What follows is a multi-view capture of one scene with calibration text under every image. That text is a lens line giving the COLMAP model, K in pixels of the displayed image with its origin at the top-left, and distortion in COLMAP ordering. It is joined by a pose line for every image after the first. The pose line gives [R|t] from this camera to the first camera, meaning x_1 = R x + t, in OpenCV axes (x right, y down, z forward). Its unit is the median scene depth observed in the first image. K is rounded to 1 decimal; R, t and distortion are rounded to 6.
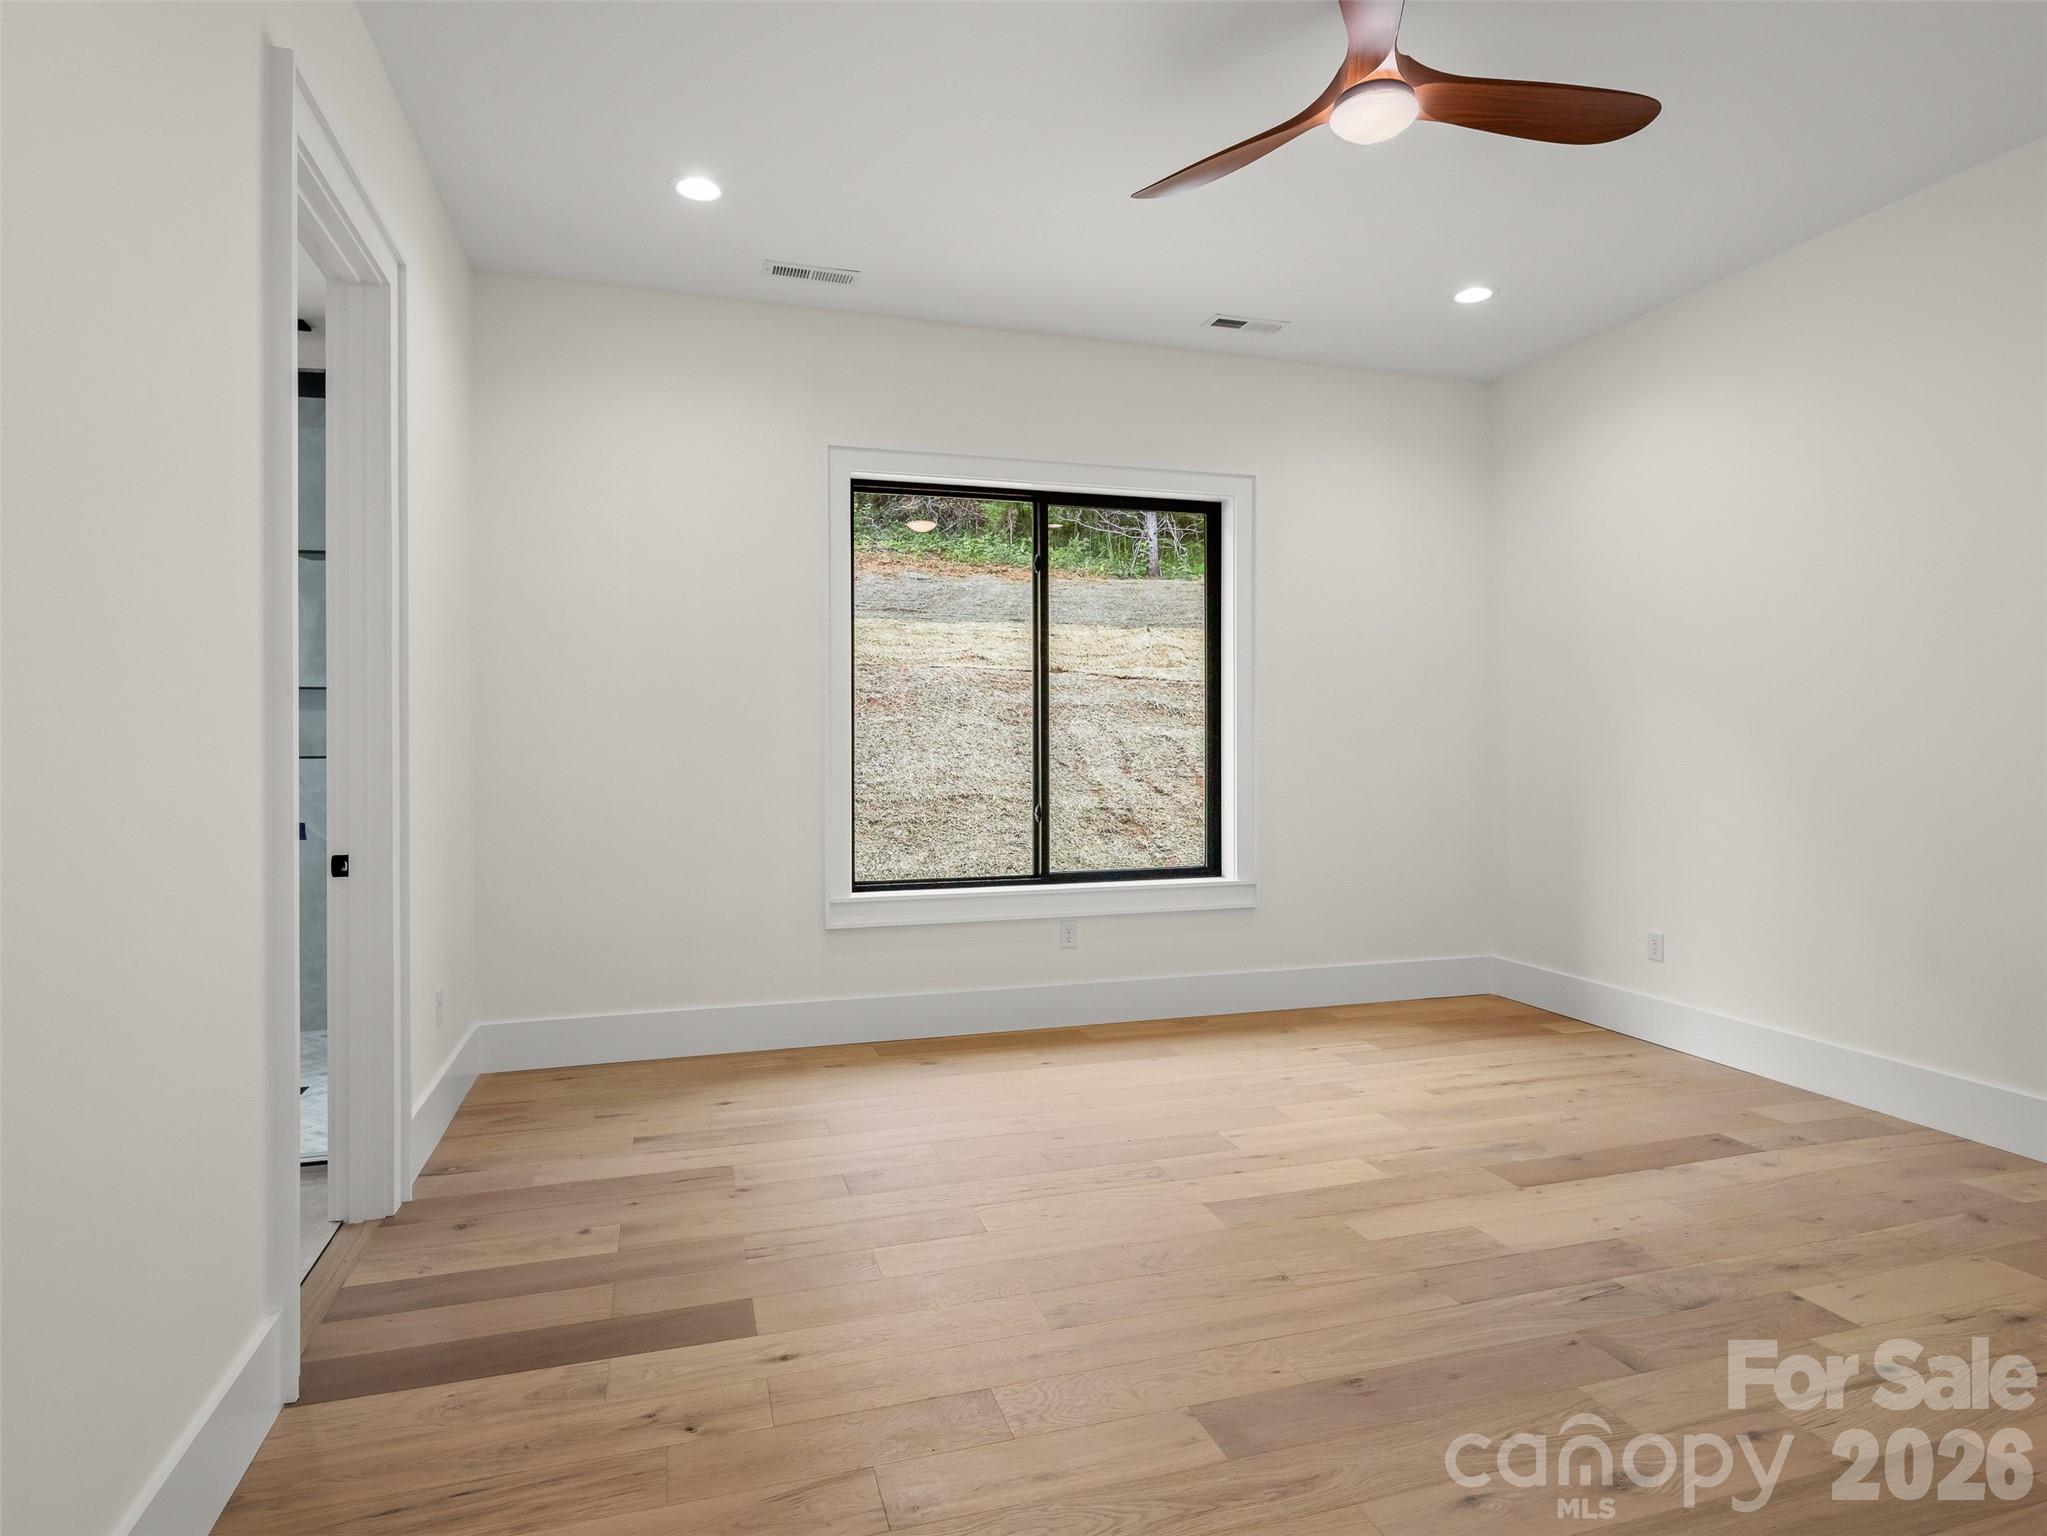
lens RADIAL K [[1123.4, 0, 1012.2], [0, 1123.4, 759.7], [0, 0, 1]] dist [0.004887, -0.002296]
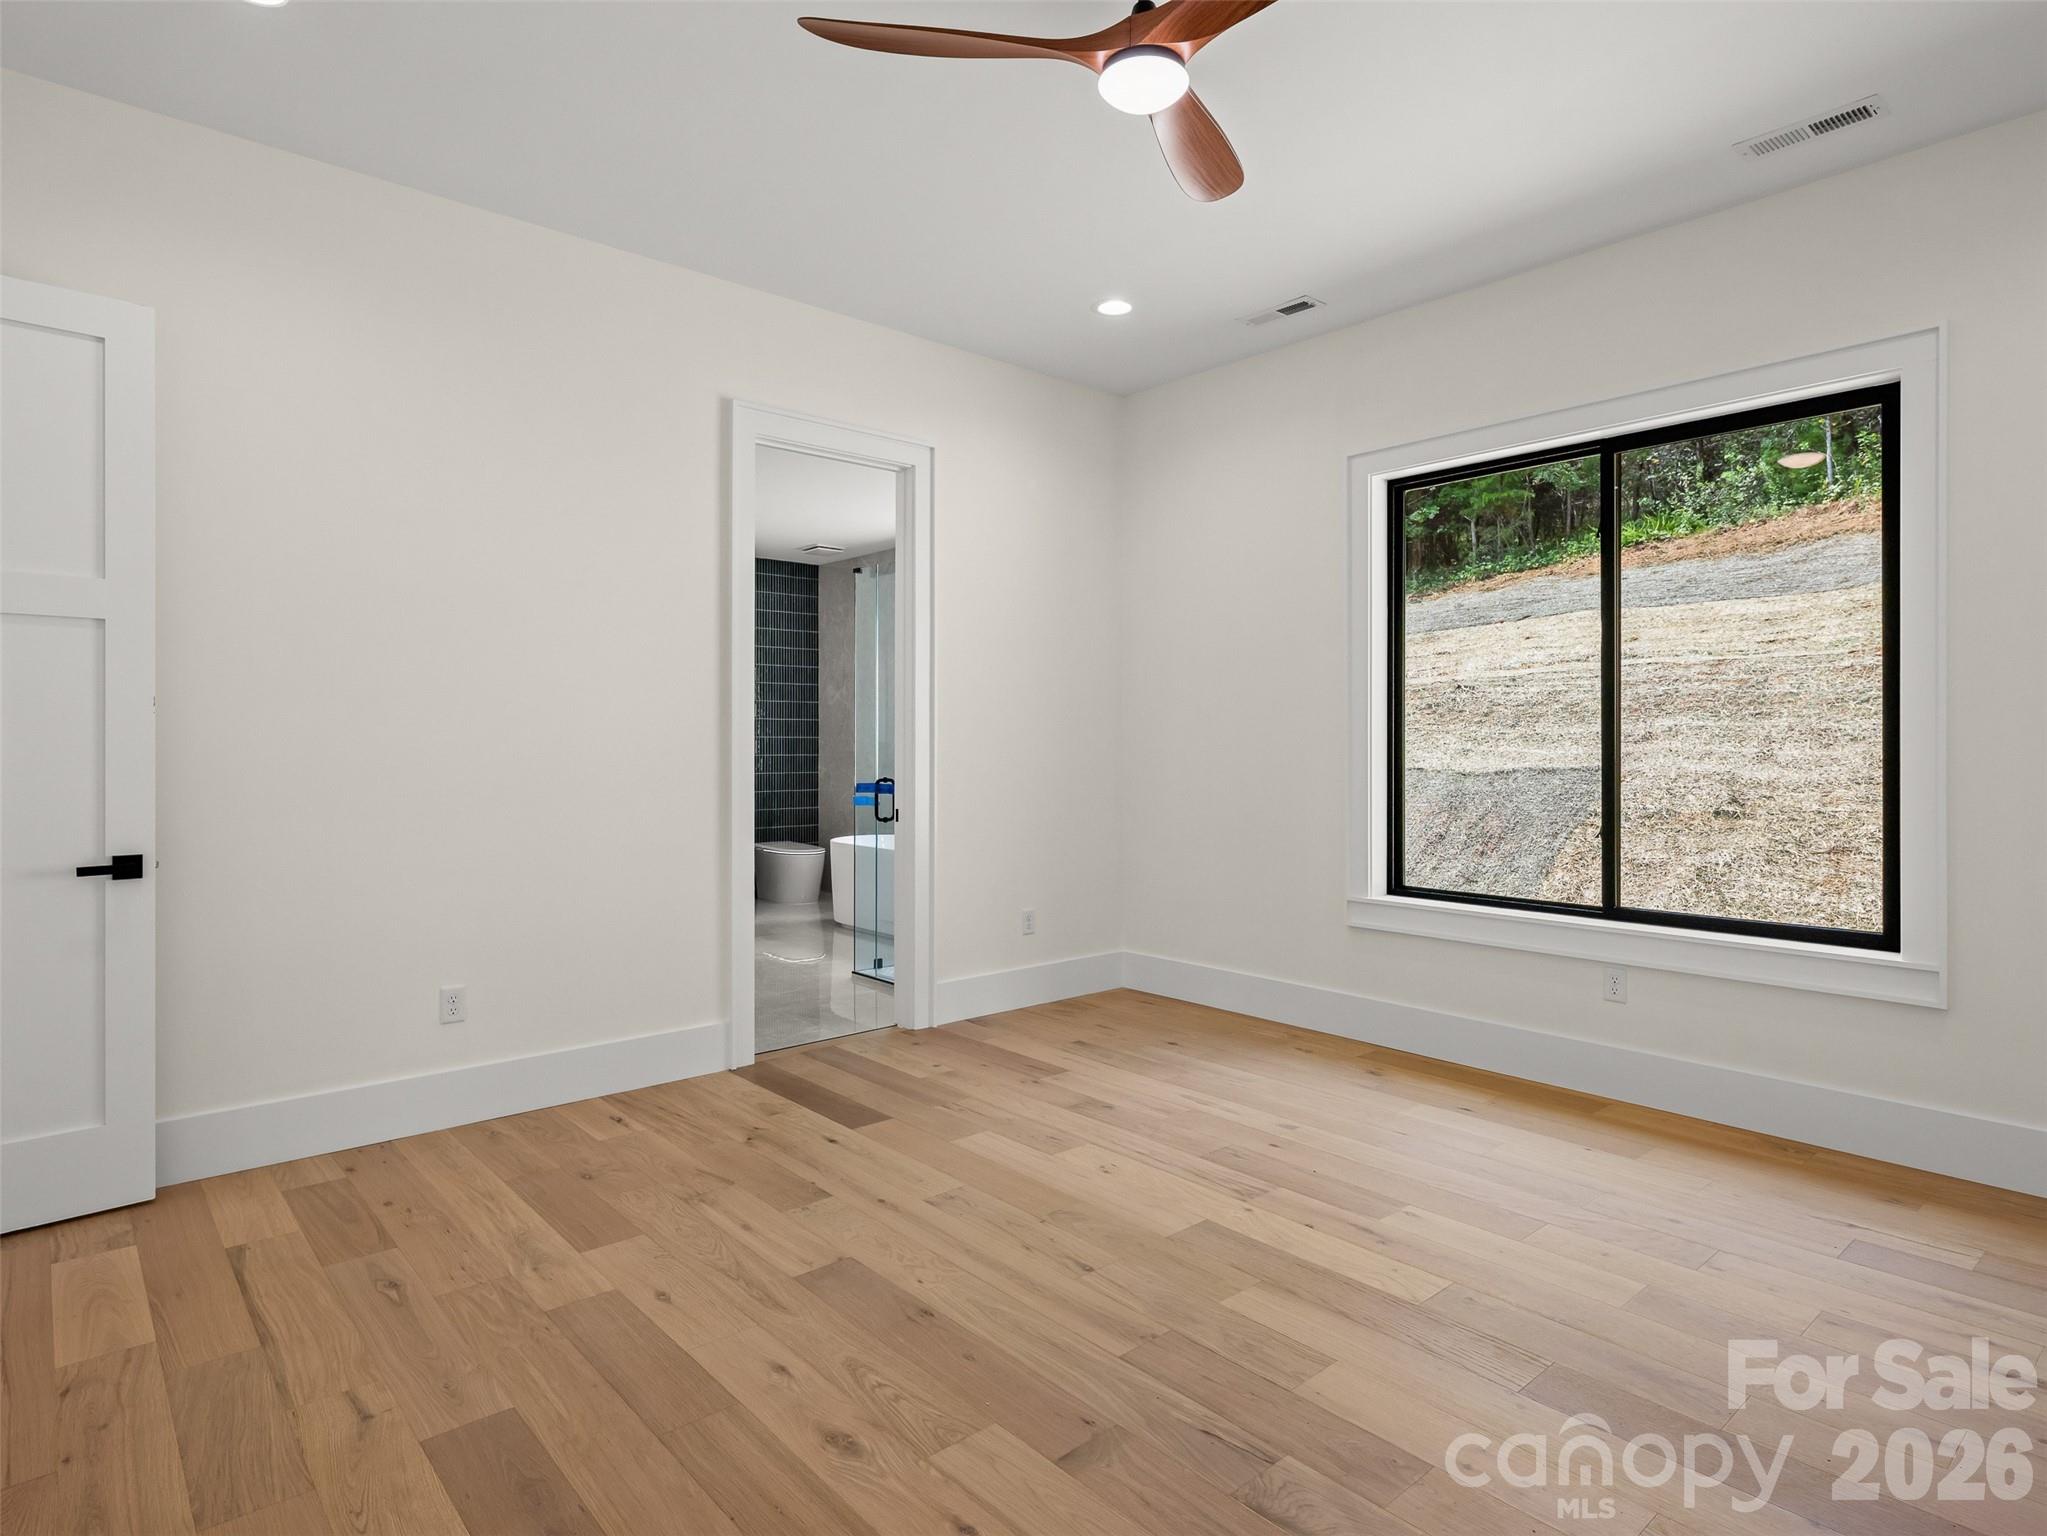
lens RADIAL K [[1123.4, 0, 1012.2], [0, 1123.4, 759.7], [0, 0, 1]] dist [0.004887, -0.002296]
pose [[0.405735, 0.015702, -0.913856, 0.865104], [-0.017767, 0.999799, 0.009290, -0.008230], [0.913818, 0.012467, 0.405932, 0.391169]]
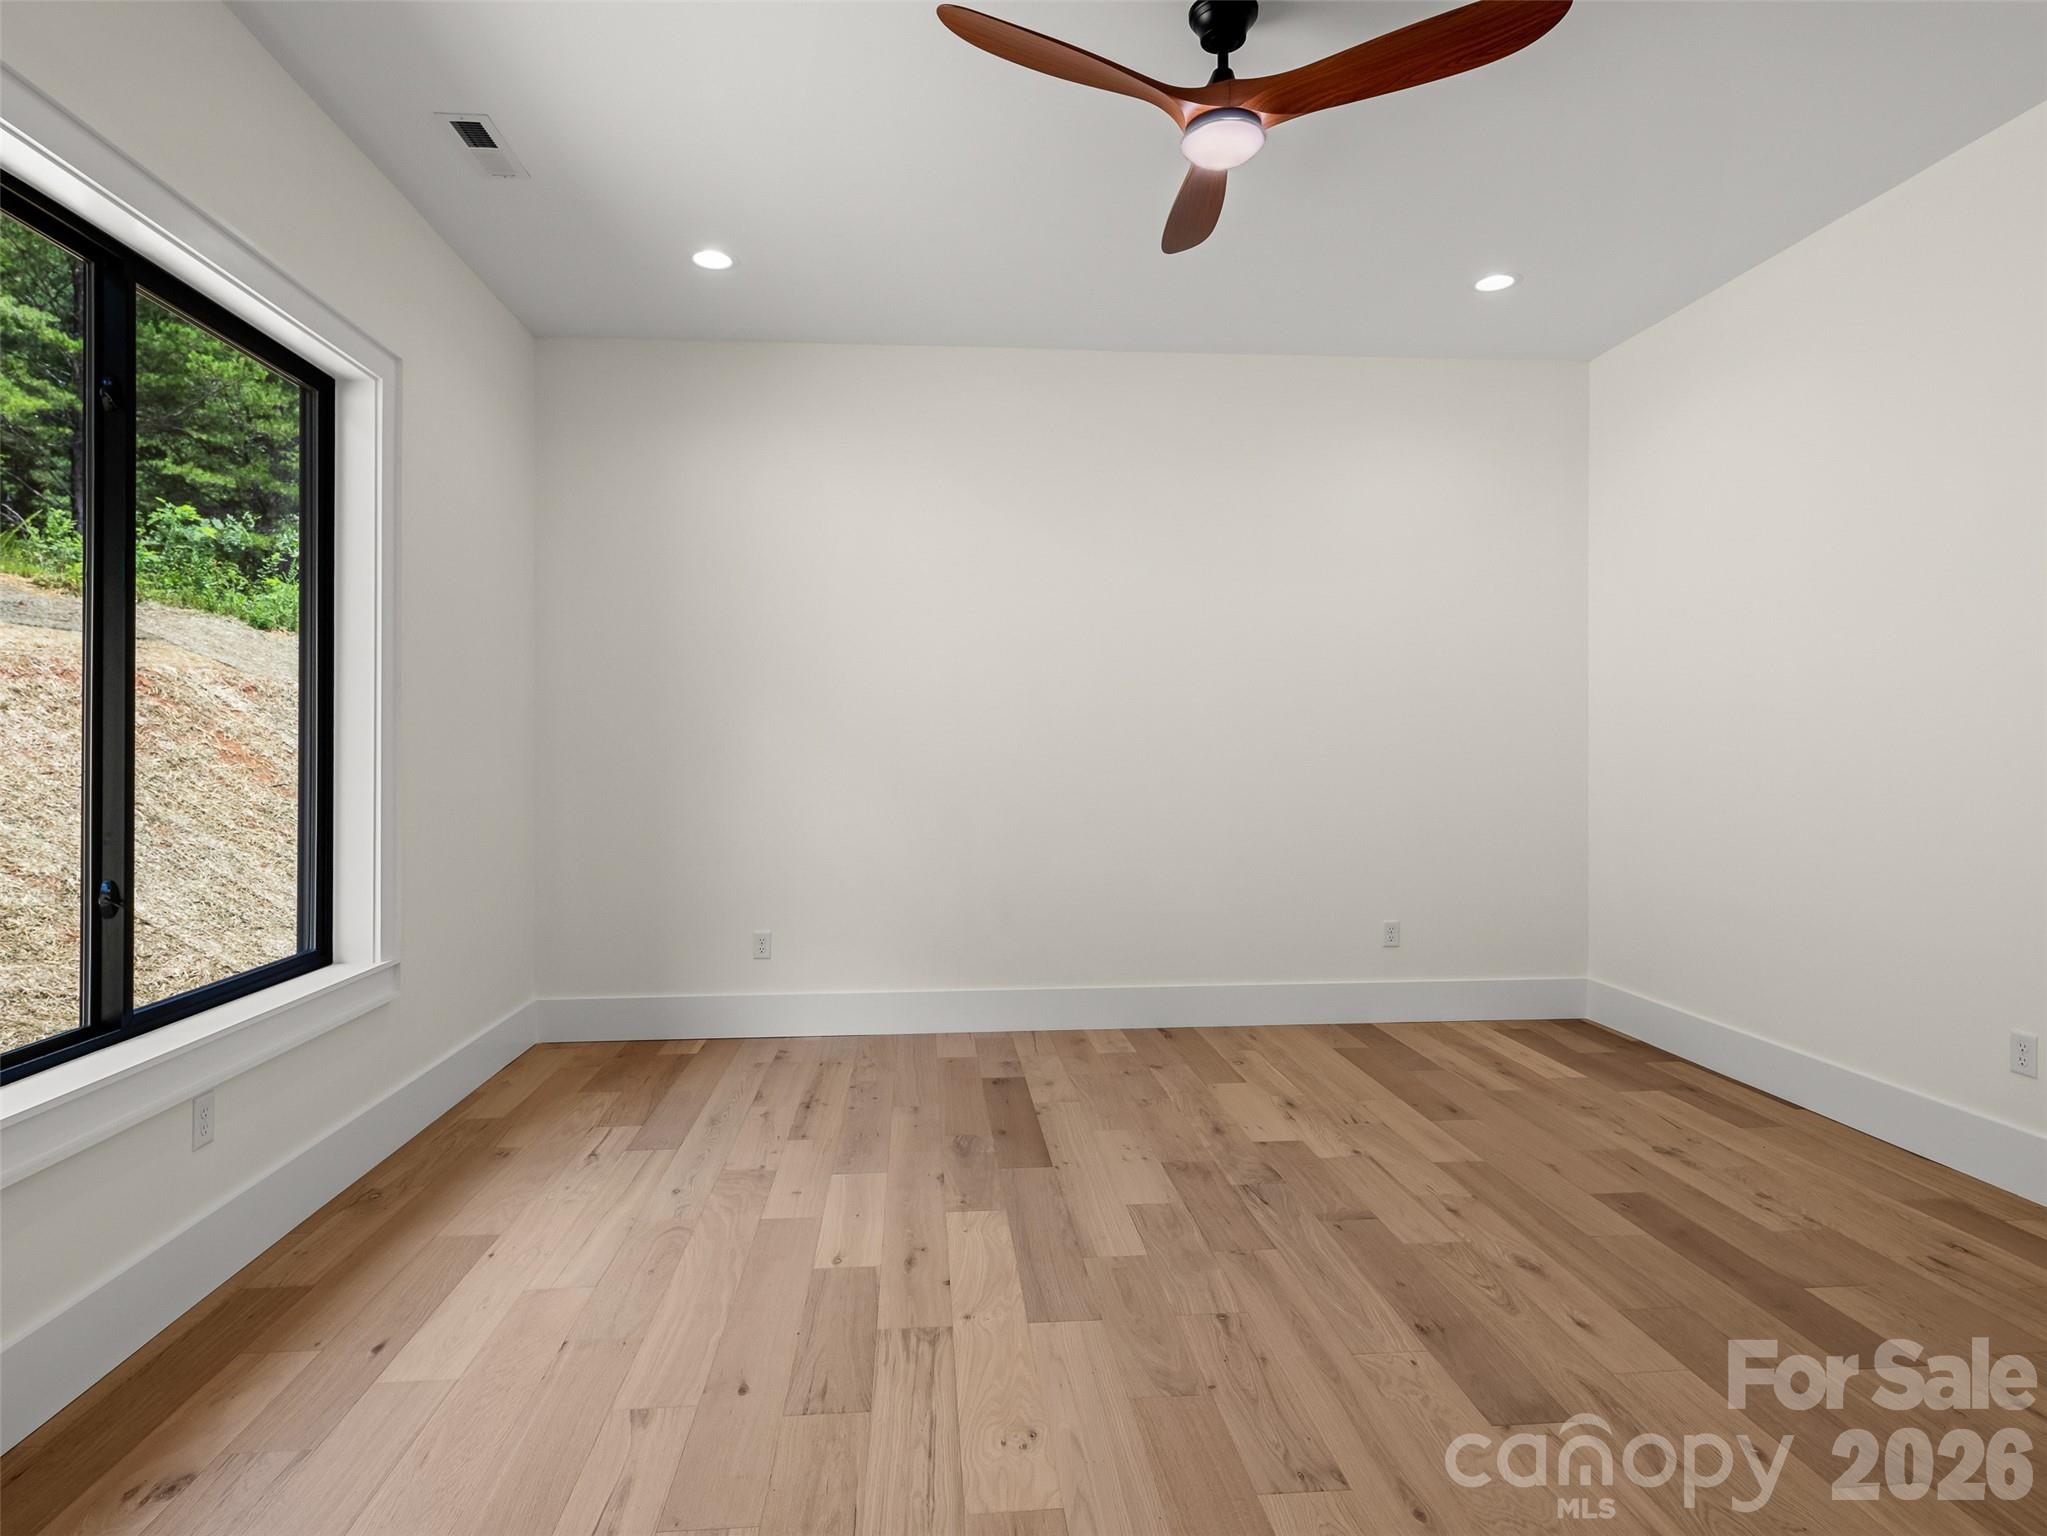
lens RADIAL K [[1123.4, 0, 1012.2], [0, 1123.4, 759.7], [0, 0, 1]] dist [0.004887, -0.002296]
pose [[0.207963, -0.008432, 0.978100, -0.544374], [0.018313, 0.999821, 0.004726, -0.011486], [-0.977965, 0.016929, 0.208080, 0.734656]]
